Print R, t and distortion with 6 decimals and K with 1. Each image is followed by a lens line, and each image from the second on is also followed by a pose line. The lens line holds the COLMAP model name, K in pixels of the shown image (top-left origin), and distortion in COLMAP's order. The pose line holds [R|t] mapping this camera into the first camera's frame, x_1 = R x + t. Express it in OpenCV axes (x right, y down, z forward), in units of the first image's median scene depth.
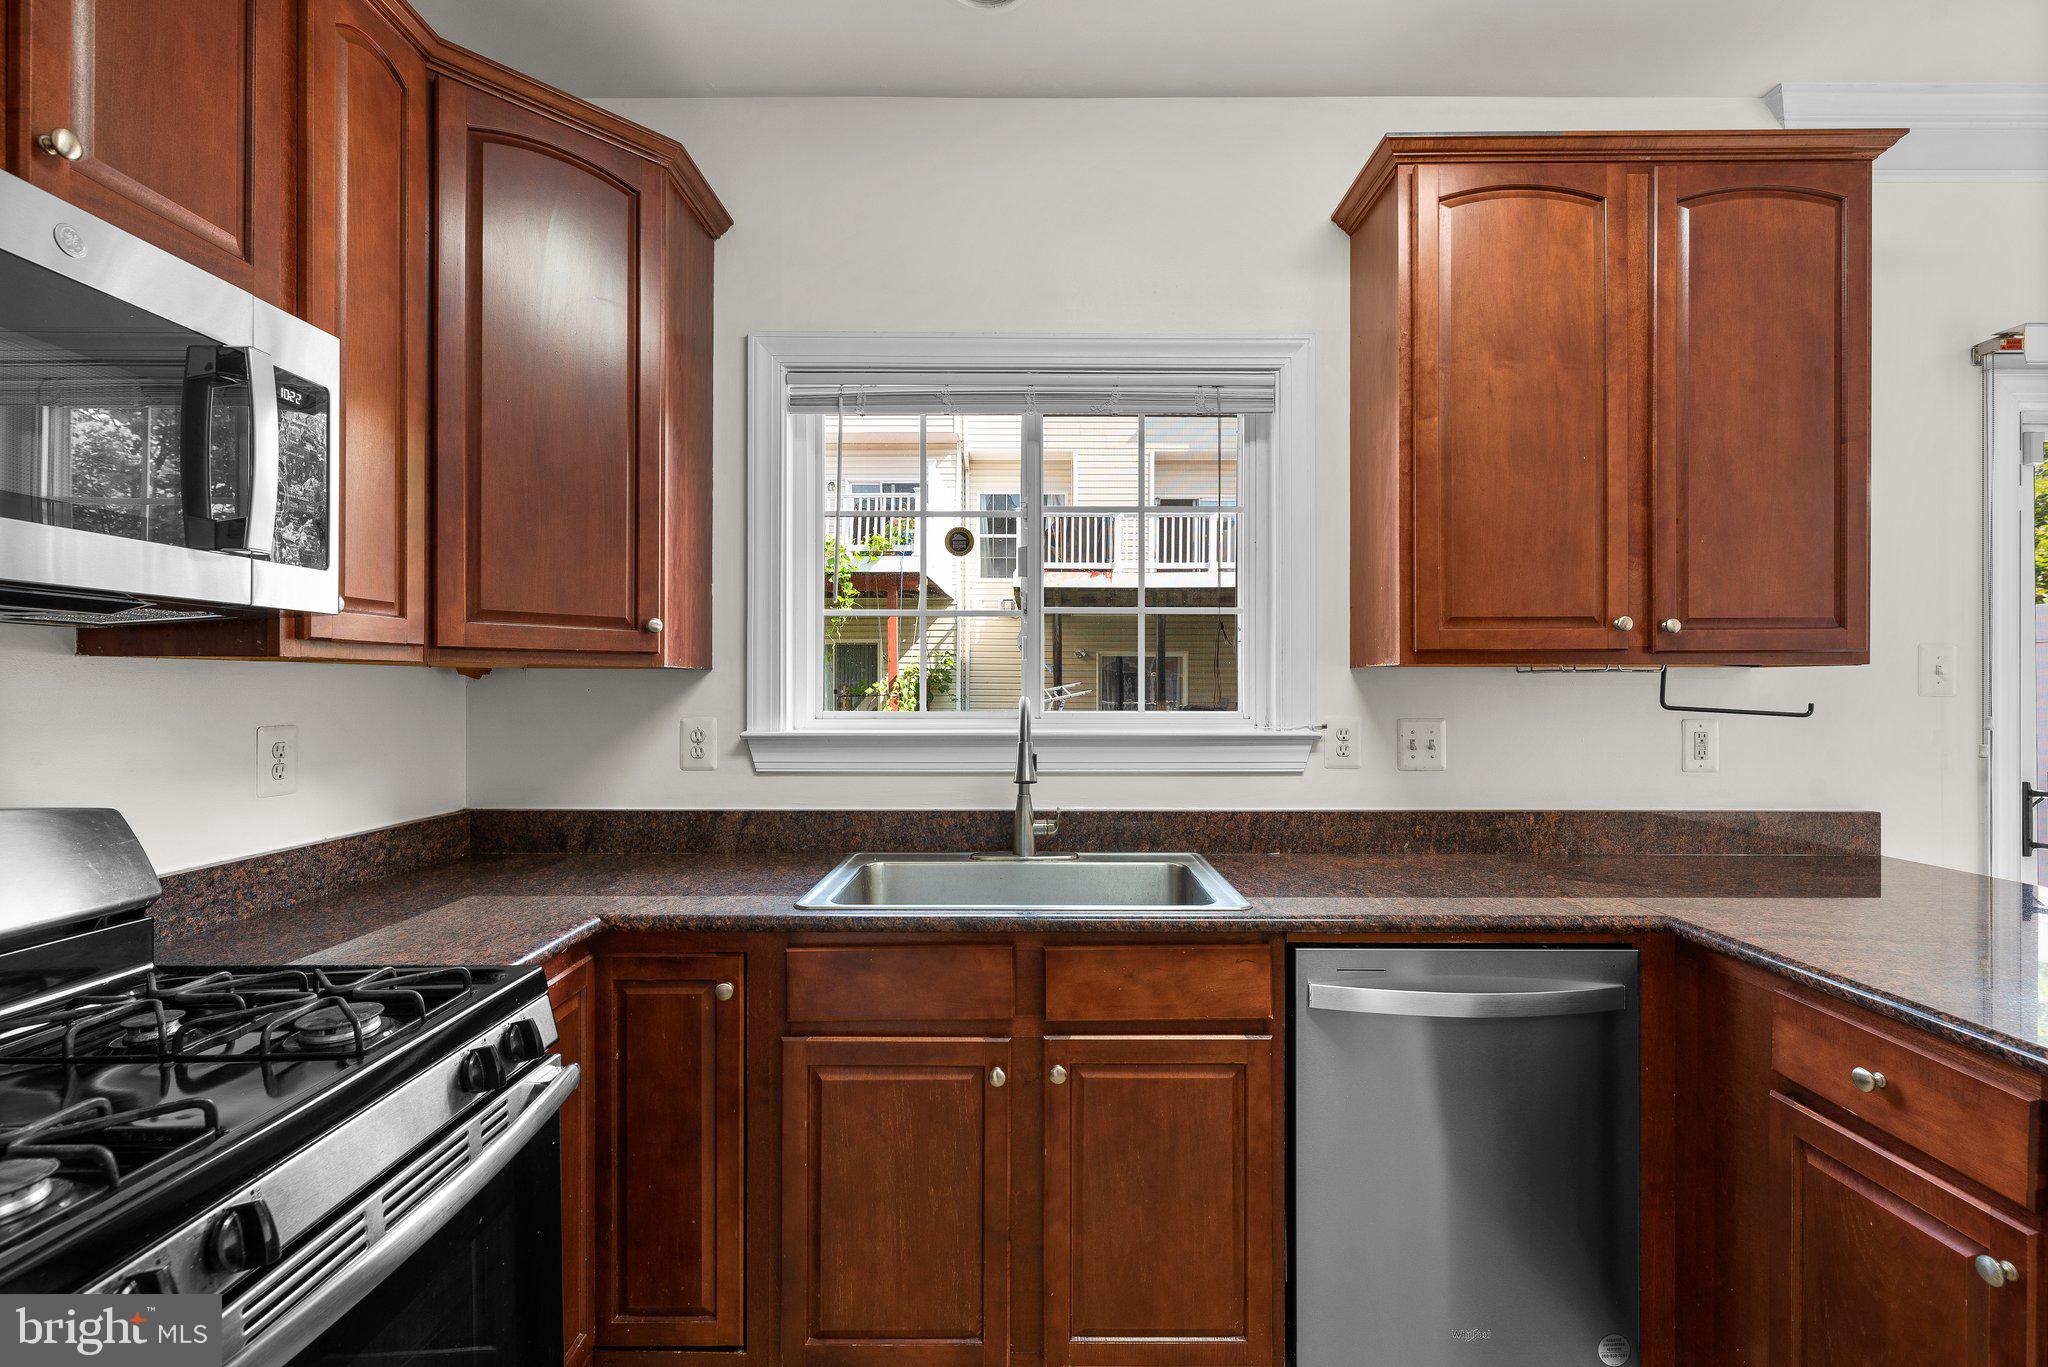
lens RADIAL K [[912.5, 0, 1023.9], [0, 912.5, 689.1], [0, 0, 1]] dist [-0.000008, -0.000138]
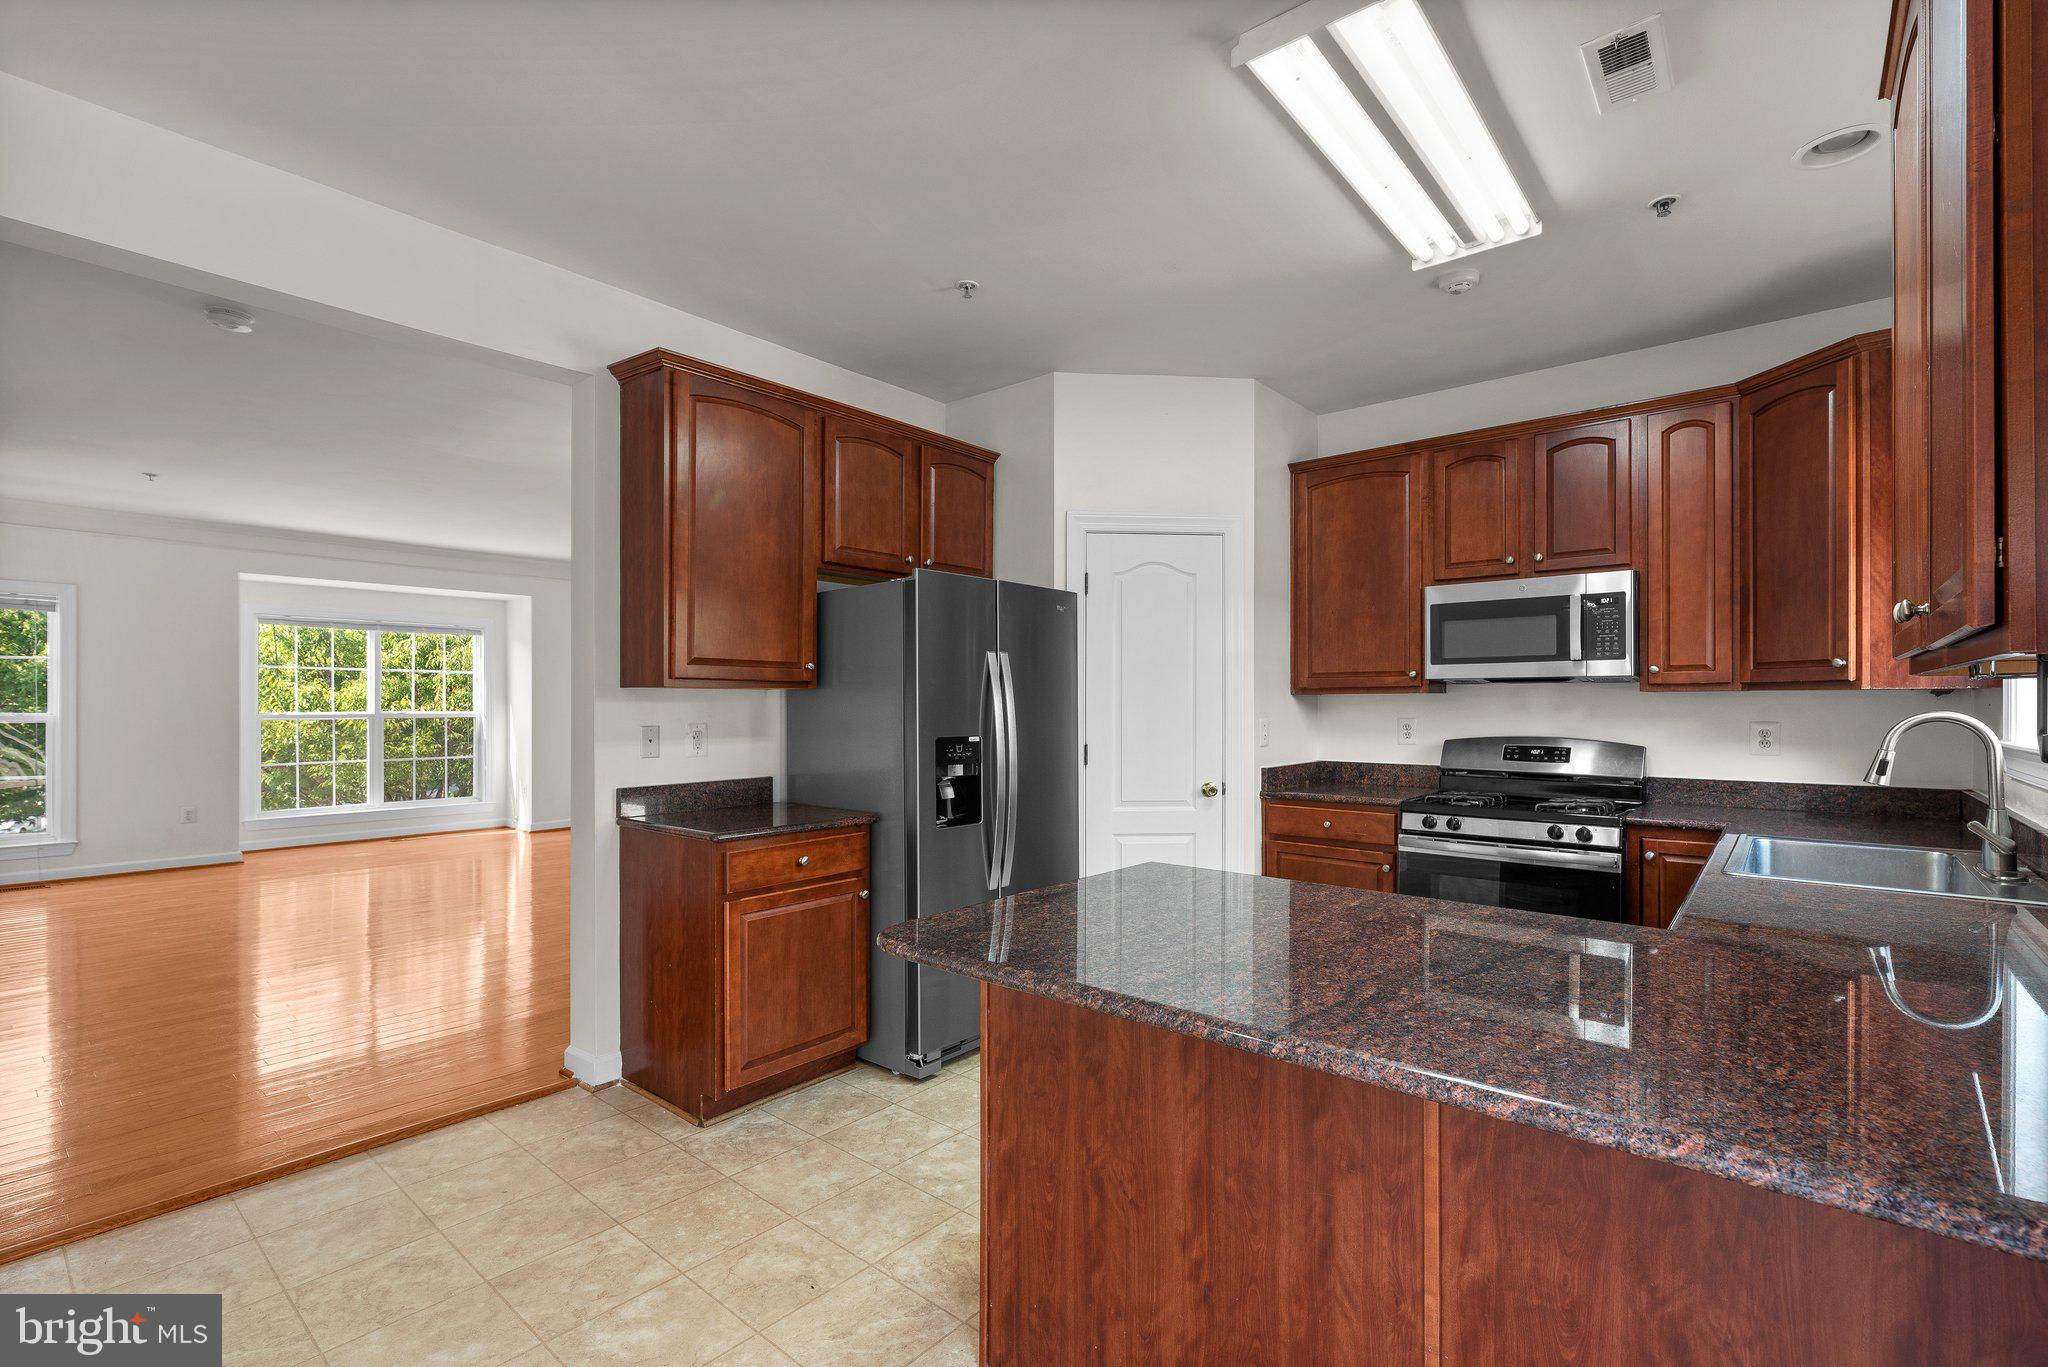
lens RADIAL K [[917.8, 0, 1022.2], [0, 917.8, 698.2], [0, 0, 1]] dist [0.000879, 0.000153]
pose [[-0.639744, -0.004001, -0.768577, 1.623007], [-0.000308, 0.999988, -0.004949, -0.001329], [0.768588, -0.002930, -0.639738, 0.910445]]
